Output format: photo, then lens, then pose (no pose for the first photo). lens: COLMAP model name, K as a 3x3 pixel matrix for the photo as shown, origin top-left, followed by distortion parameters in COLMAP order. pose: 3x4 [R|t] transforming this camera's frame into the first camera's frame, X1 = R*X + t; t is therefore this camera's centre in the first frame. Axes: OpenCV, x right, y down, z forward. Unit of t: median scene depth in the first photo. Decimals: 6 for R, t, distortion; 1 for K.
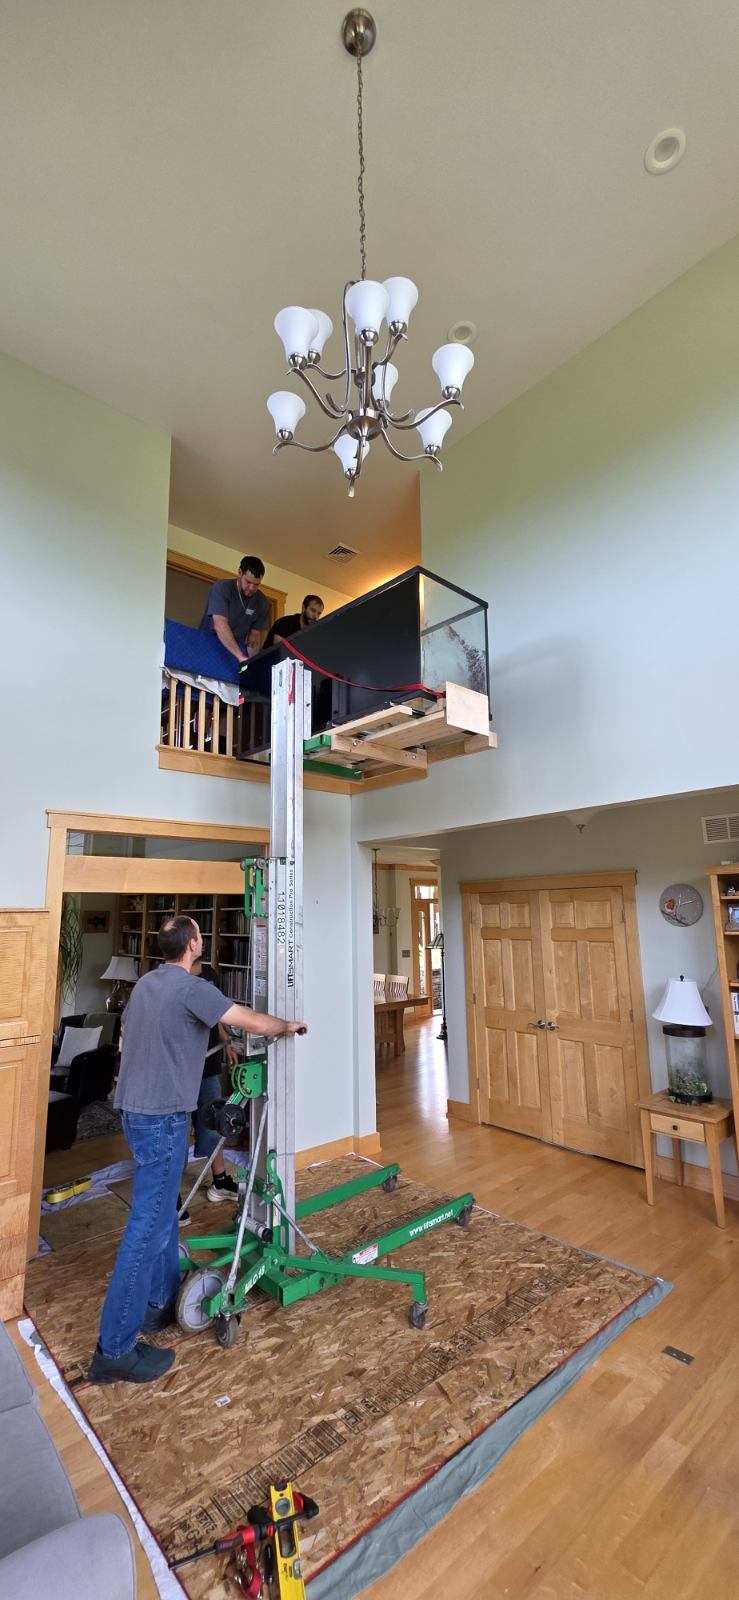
lens RADIAL K [[643.2, 0, 369.5], [0, 643.2, 800.0], [0, 0, 1]] dist [-0.000800, -0.000084]
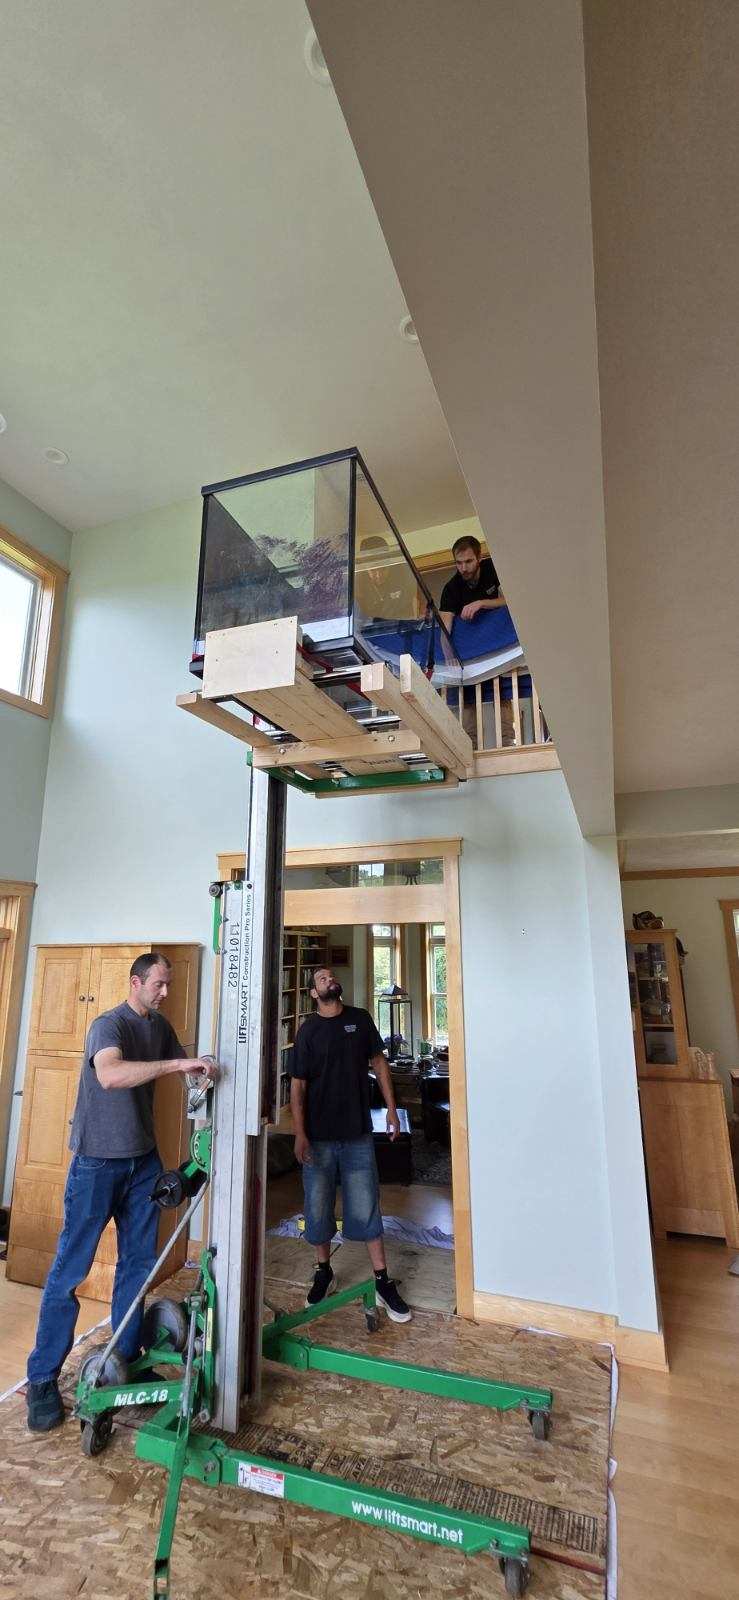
lens RADIAL K [[643.2, 0, 369.5], [0, 643.2, 800.0], [0, 0, 1]] dist [-0.000800, -0.000084]
pose [[0.469392, -0.191281, -0.862022, 0.672379], [0.156904, 0.978786, -0.131753, 0.122726], [0.868937, -0.073411, 0.489448, 0.749444]]
